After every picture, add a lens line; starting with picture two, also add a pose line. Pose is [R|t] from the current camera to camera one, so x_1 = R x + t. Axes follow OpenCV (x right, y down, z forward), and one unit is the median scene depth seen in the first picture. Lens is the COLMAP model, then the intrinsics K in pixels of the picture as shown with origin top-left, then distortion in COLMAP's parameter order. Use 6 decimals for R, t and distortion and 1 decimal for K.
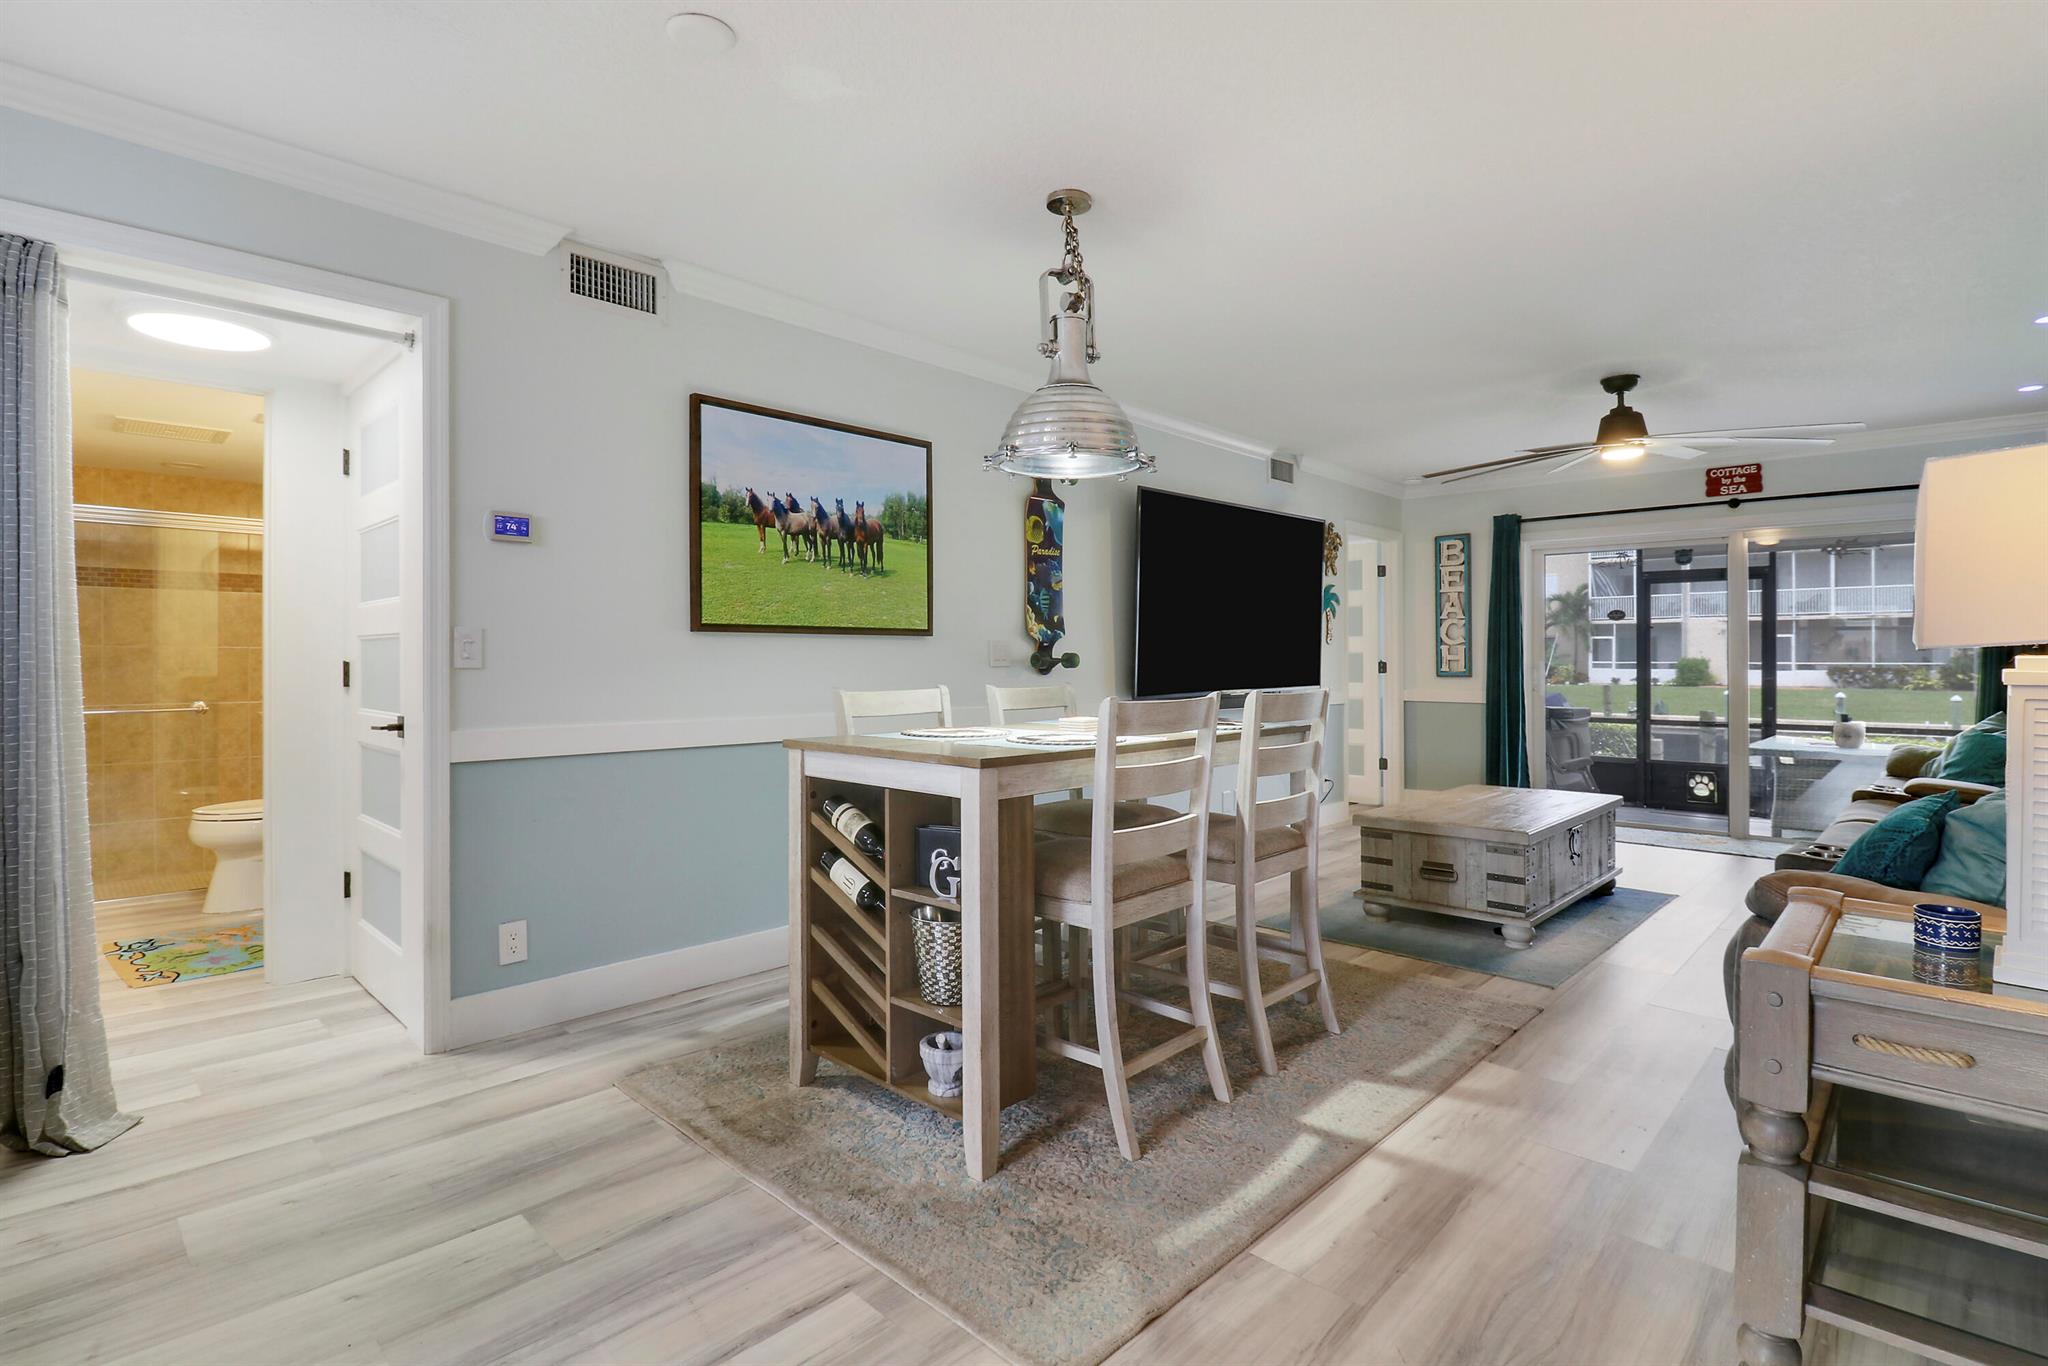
lens RADIAL K [[981.1, 0, 1034.0], [0, 981.1, 661.4], [0, 0, 1]] dist [-0.001317, -0.016846]
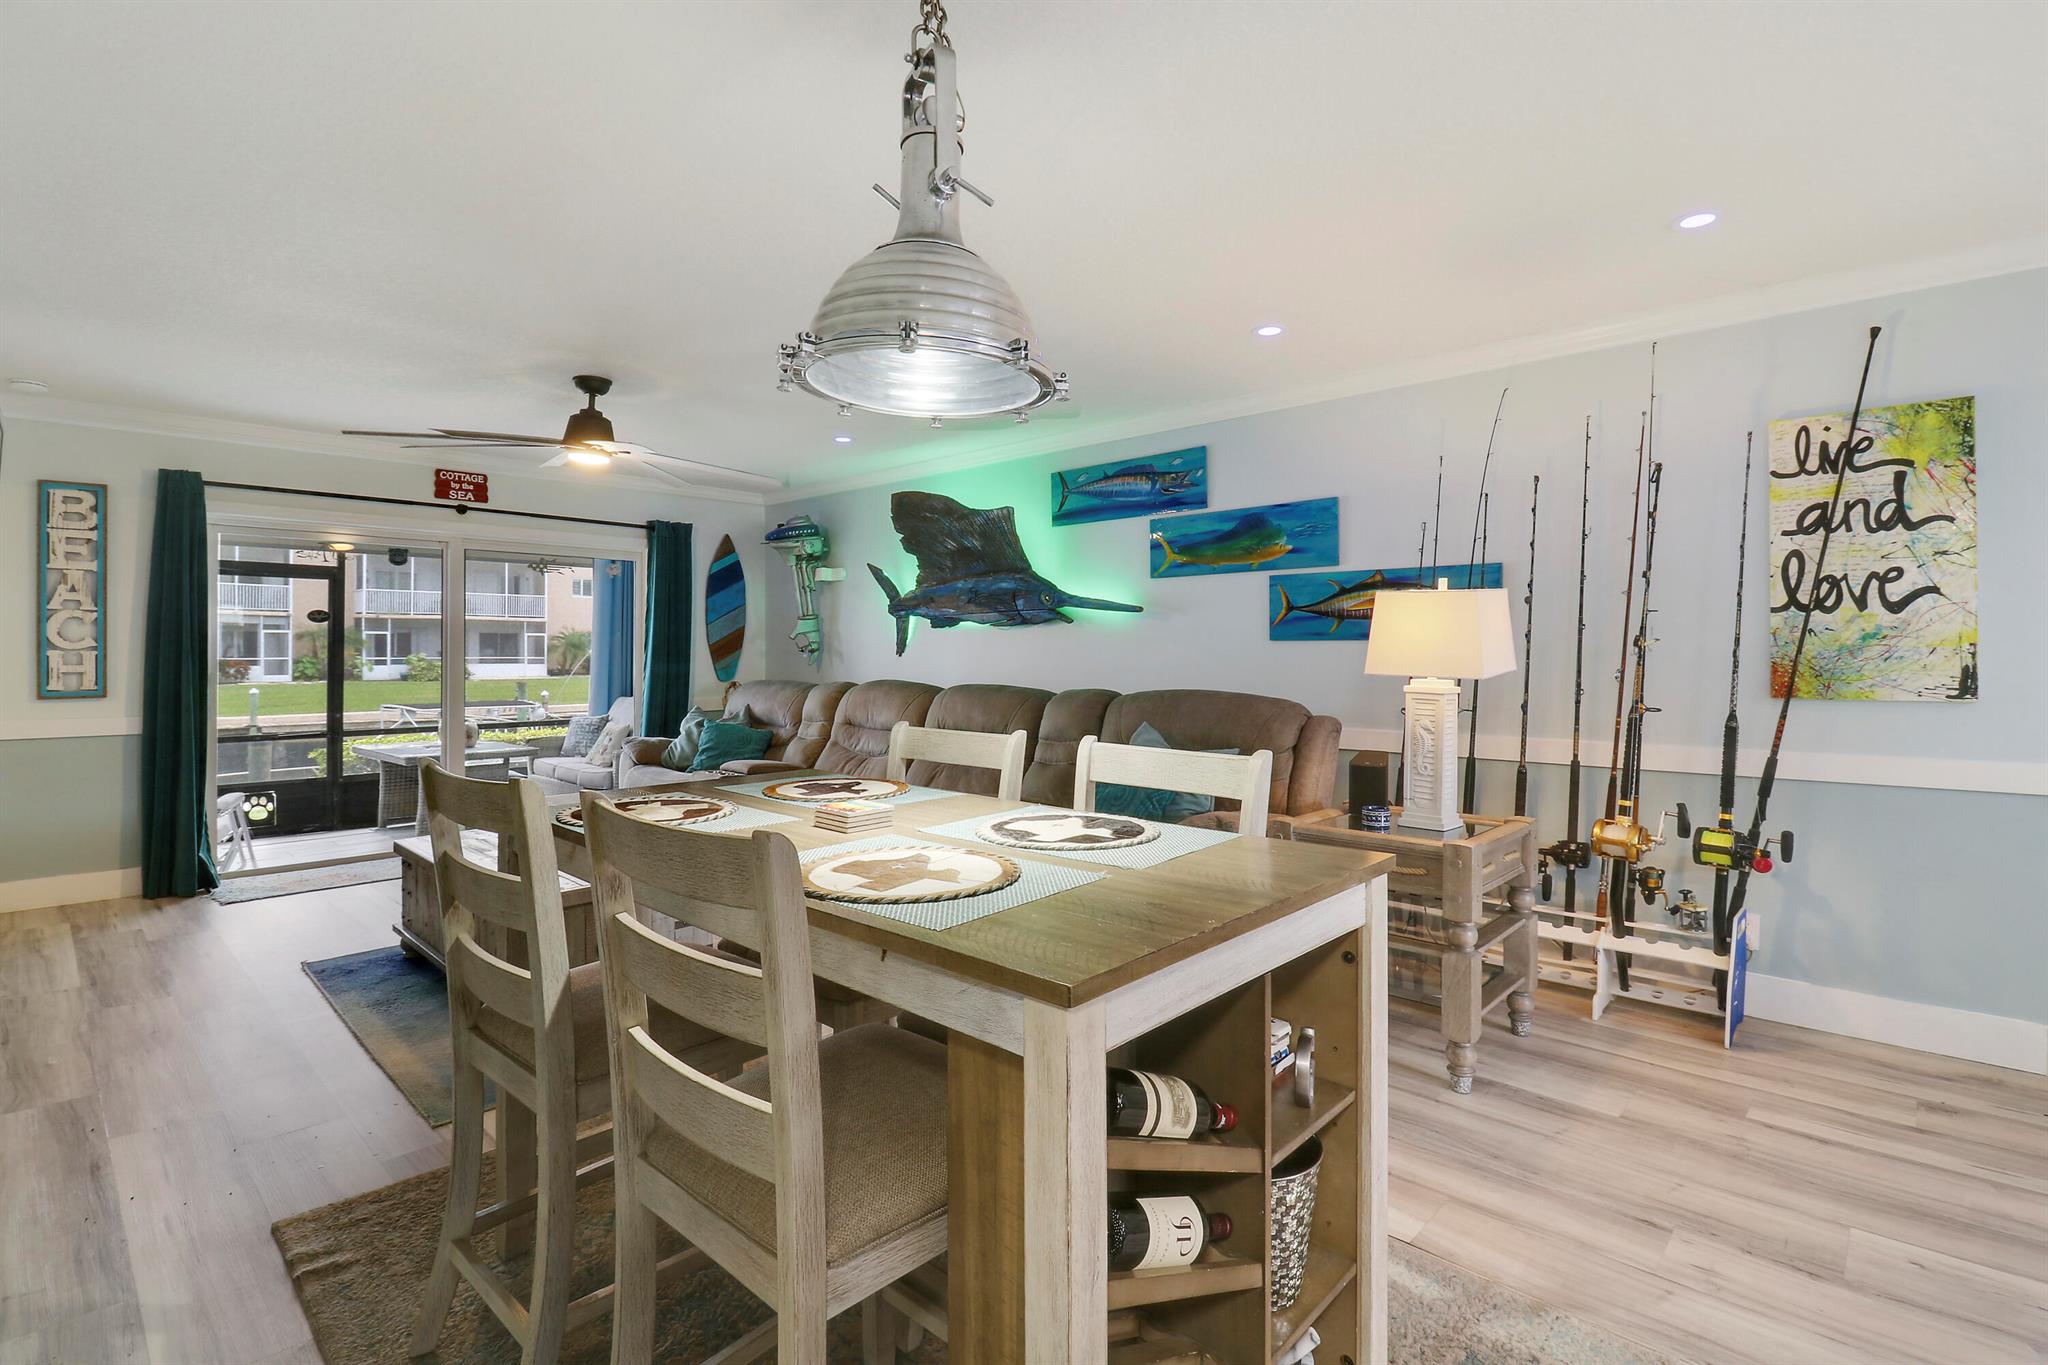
lens RADIAL K [[954.6, 0, 1031.1], [0, 954.6, 667.3], [0, 0, 1]] dist [0.003027, -0.013952]
pose [[-0.009970, -0.014744, 0.999842, -0.415641], [0.001305, 0.999890, 0.014758, -0.026938], [-0.999949, 0.001452, -0.009950, 0.715578]]
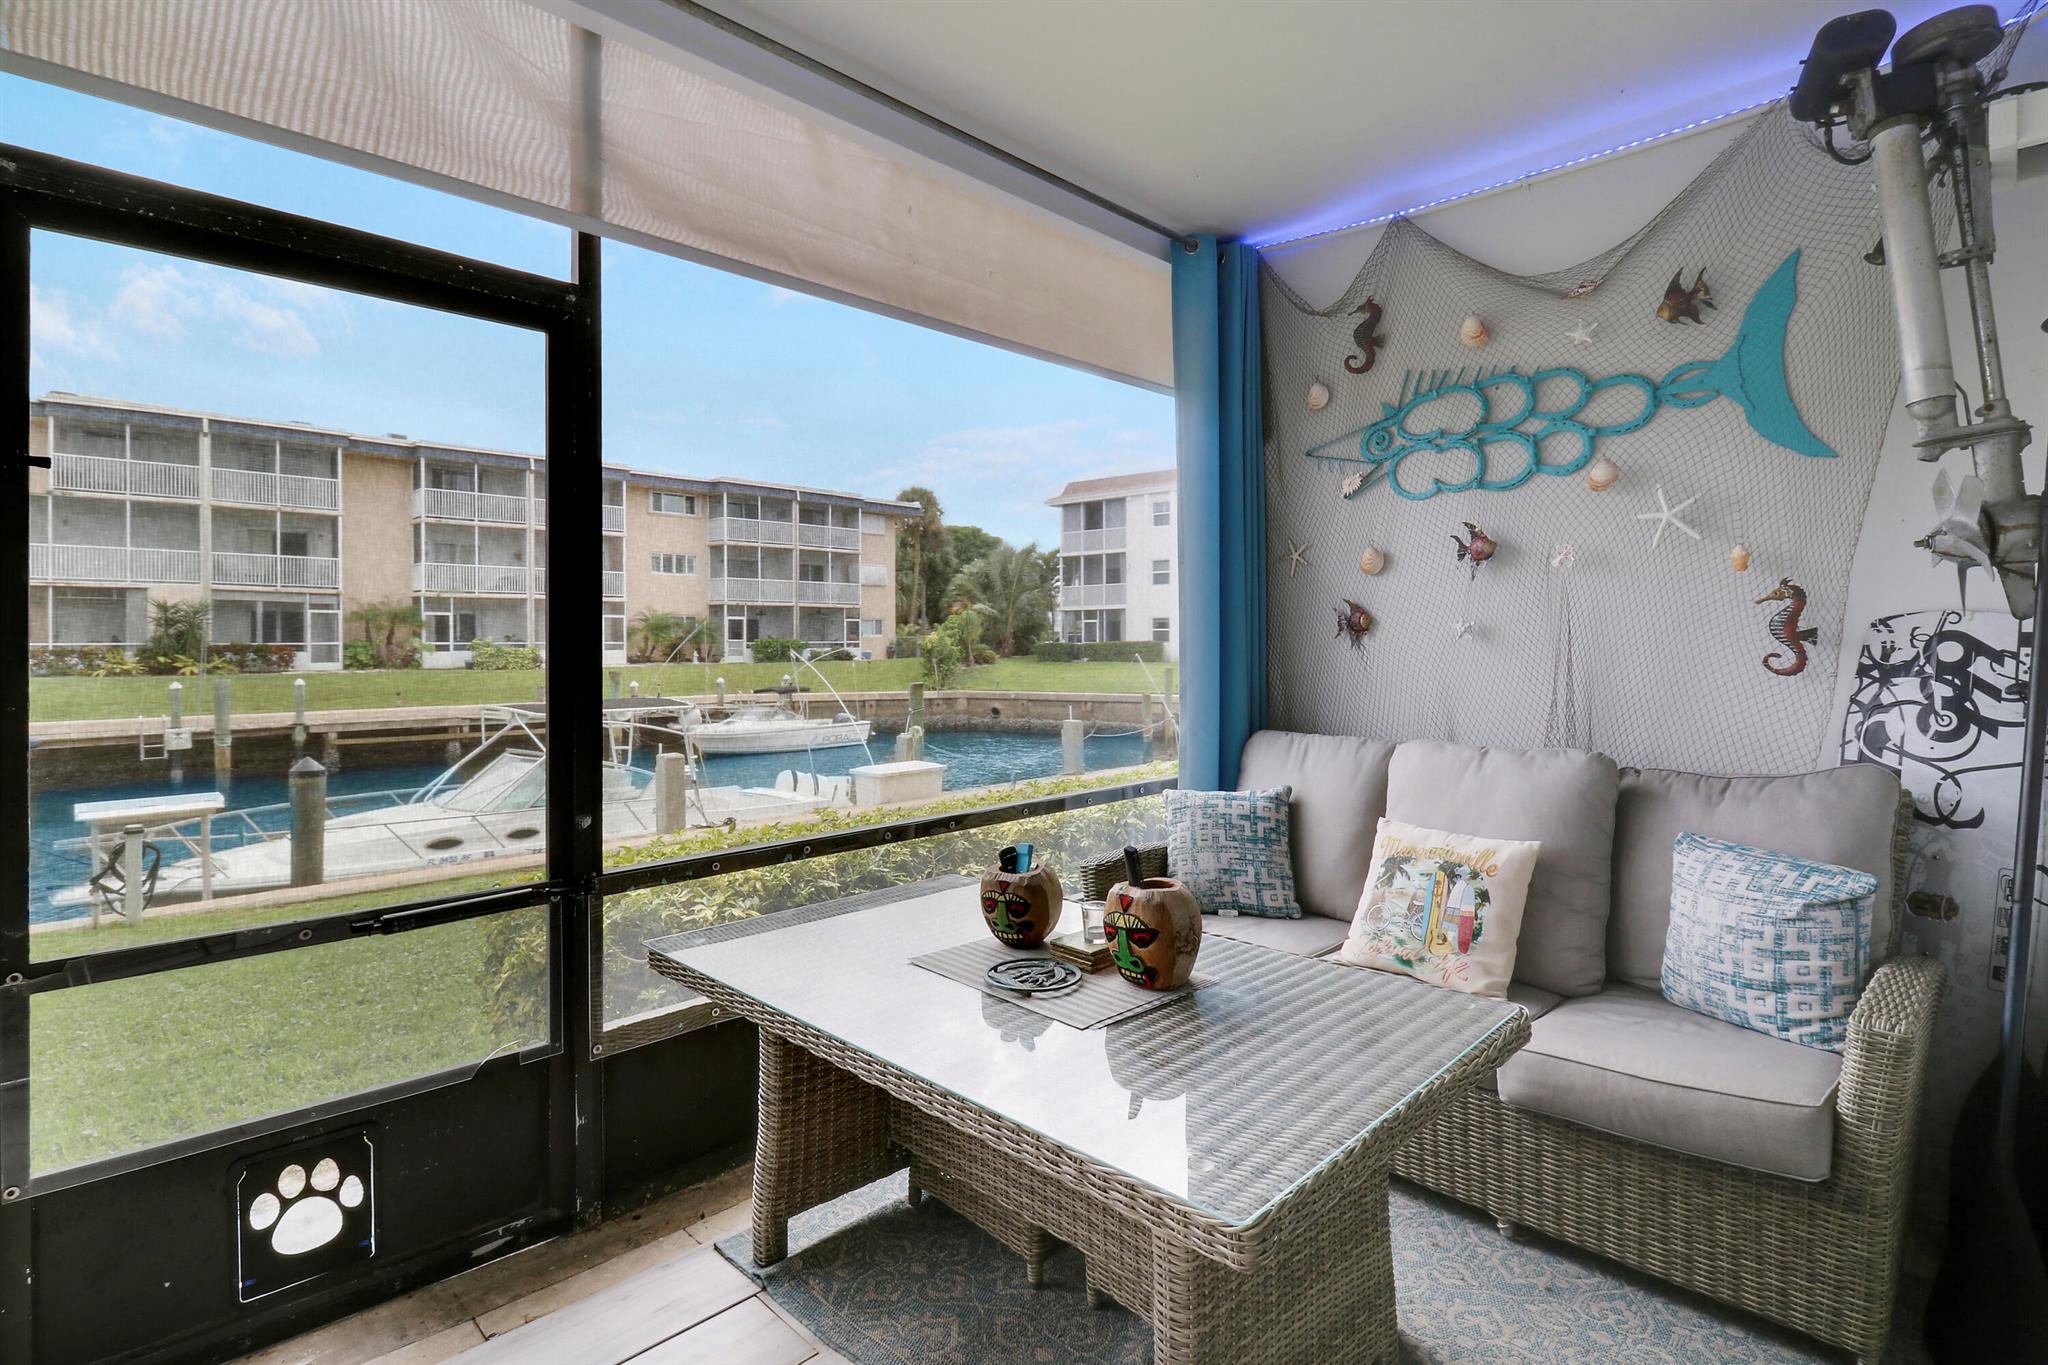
lens RADIAL K [[1000.8, 0, 1045.8], [0, 1000.8, 651.2], [0, 0, 1]] dist [-0.016773, -0.000979]
pose [[0.028829, -0.010726, 0.999527, 1.083347], [0.000966, 0.999942, 0.010703, 0.003132], [-0.999584, 0.000657, 0.028838, 1.934261]]
